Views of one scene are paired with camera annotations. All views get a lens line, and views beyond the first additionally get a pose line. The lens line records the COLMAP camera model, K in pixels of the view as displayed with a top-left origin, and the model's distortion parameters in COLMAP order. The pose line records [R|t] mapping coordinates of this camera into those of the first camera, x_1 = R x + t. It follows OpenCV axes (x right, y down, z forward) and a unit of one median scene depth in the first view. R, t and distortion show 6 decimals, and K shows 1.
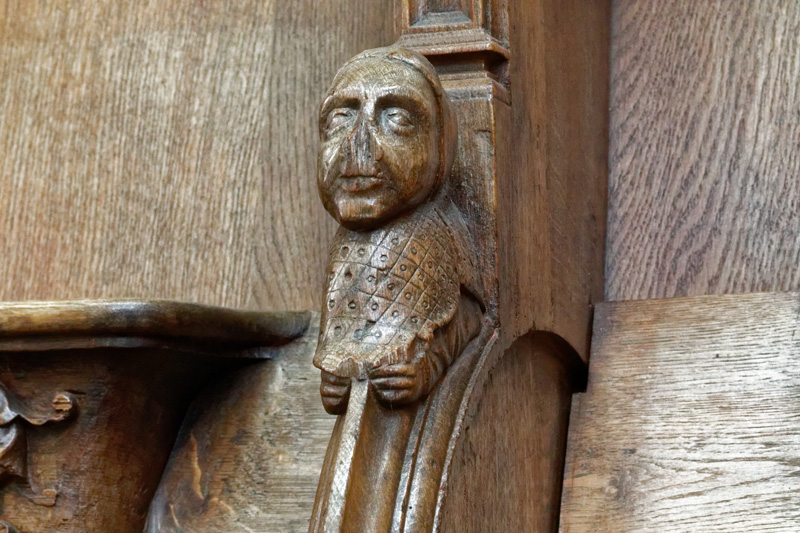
lens RADIAL K [[2447.6, 0, 400.0], [0, 2447.6, 266.5], [0, 0, 1]] dist [0.072703, -0.188102]
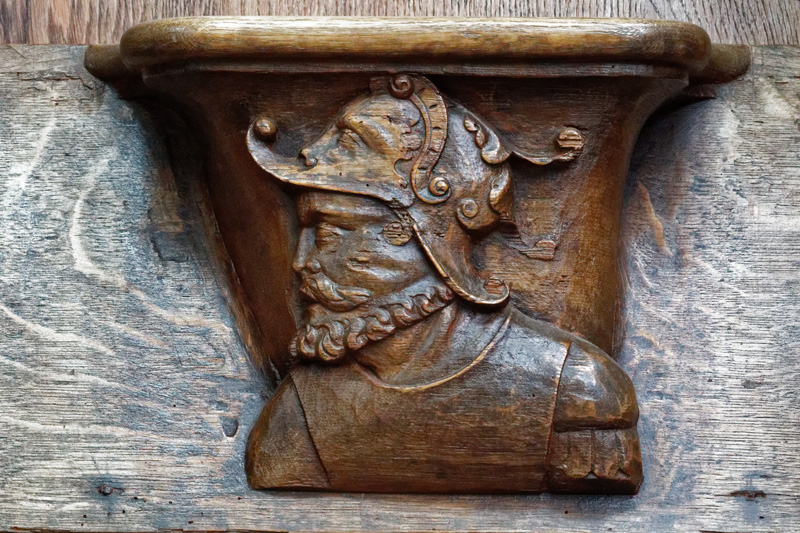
lens RADIAL K [[2447.6, 0, 400.0], [0, 2447.6, 266.5], [0, 0, 1]] dist [0.072703, -0.188102]
pose [[0.944367, 0.015157, 0.328544, -0.468943], [-0.045156, 0.995453, 0.083872, 0.030510], [-0.325779, -0.094042, 0.940757, 0.212651]]
